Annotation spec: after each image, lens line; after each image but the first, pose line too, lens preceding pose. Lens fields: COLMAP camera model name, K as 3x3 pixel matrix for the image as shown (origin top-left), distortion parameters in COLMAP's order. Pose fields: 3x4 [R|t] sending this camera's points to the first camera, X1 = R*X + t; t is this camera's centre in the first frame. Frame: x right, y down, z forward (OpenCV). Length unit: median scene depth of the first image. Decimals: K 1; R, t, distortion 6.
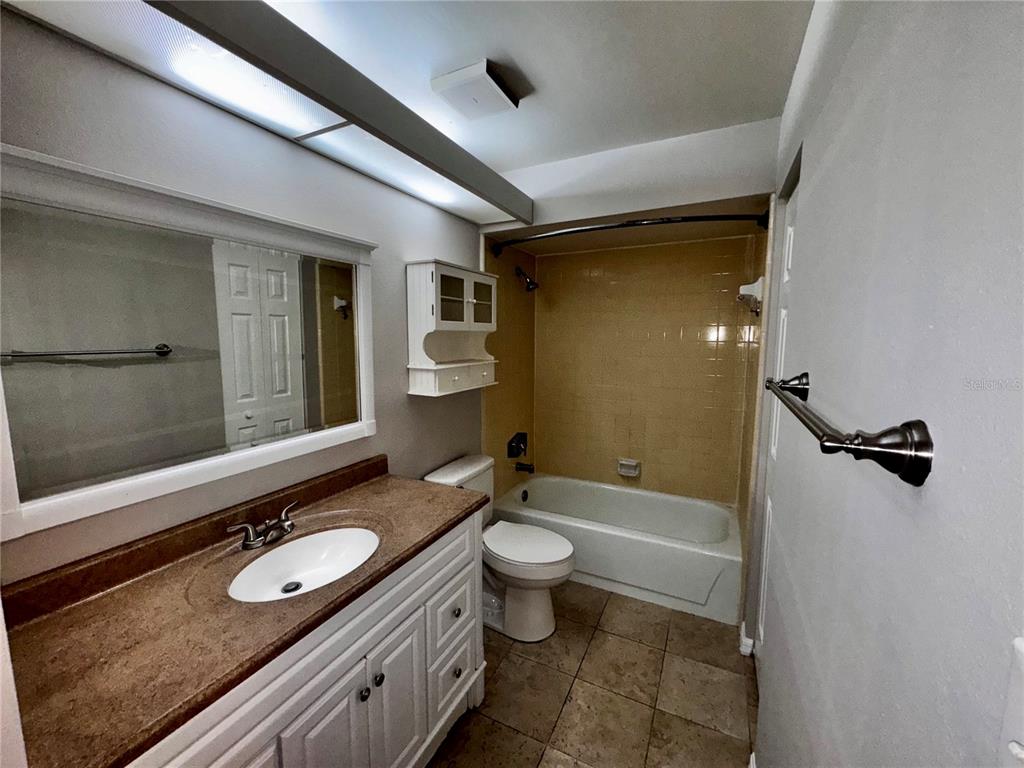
lens RADIAL K [[407.1, 0, 515.2], [0, 407.1, 379.8], [0, 0, 1]] dist [-0.002407, -0.000034]
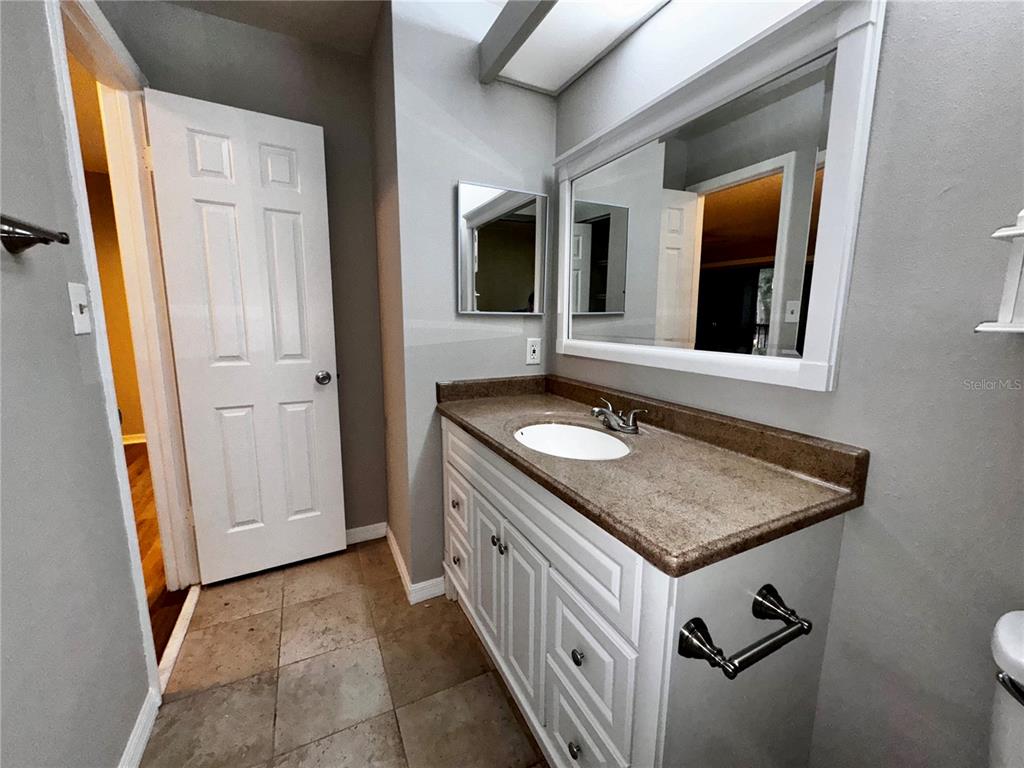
lens RADIAL K [[407.1, 0, 512.7], [0, 407.1, 381.6], [0, 0, 1]] dist [-0.002407, -0.000034]
pose [[-0.595572, 0.116206, -0.794852, 0.251974], [-0.096517, 0.971961, 0.214419, 0.044990], [0.797482, 0.204419, -0.567657, 0.870776]]
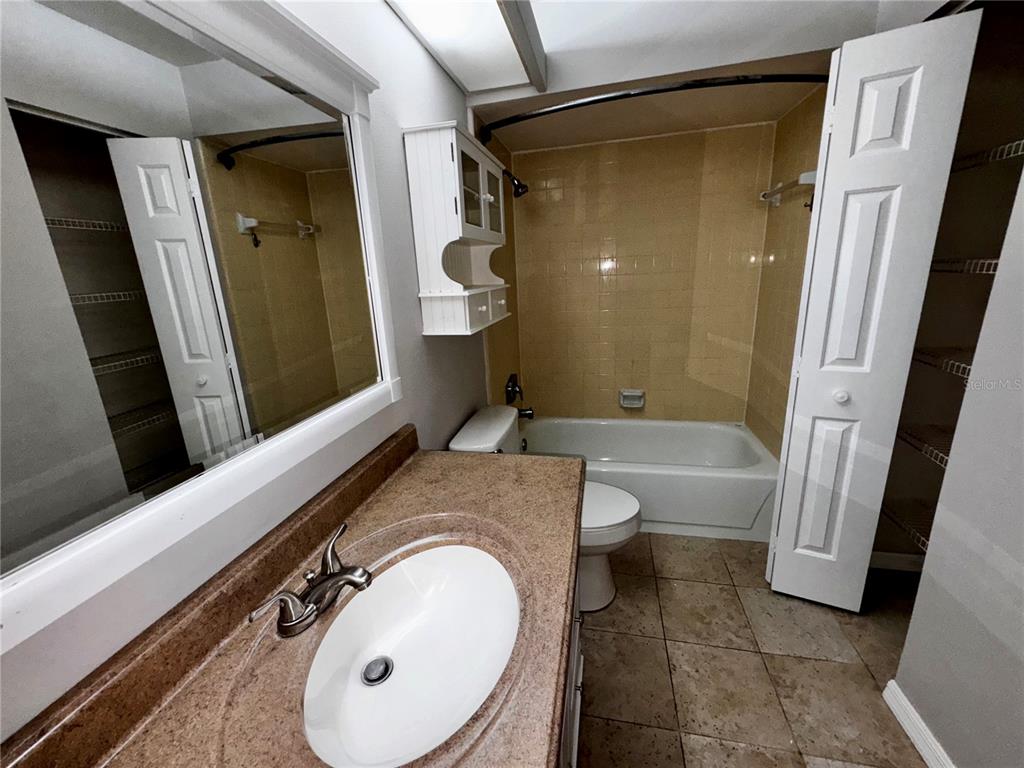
lens RADIAL K [[407.1, 0, 512.5], [0, 407.1, 380.0], [0, 0, 1]] dist [-0.002407, -0.000034]
pose [[0.968854, -0.112881, 0.220408, -0.277220], [0.079060, 0.984481, 0.156672, 0.013082], [-0.234673, -0.134367, 0.962743, 0.278646]]
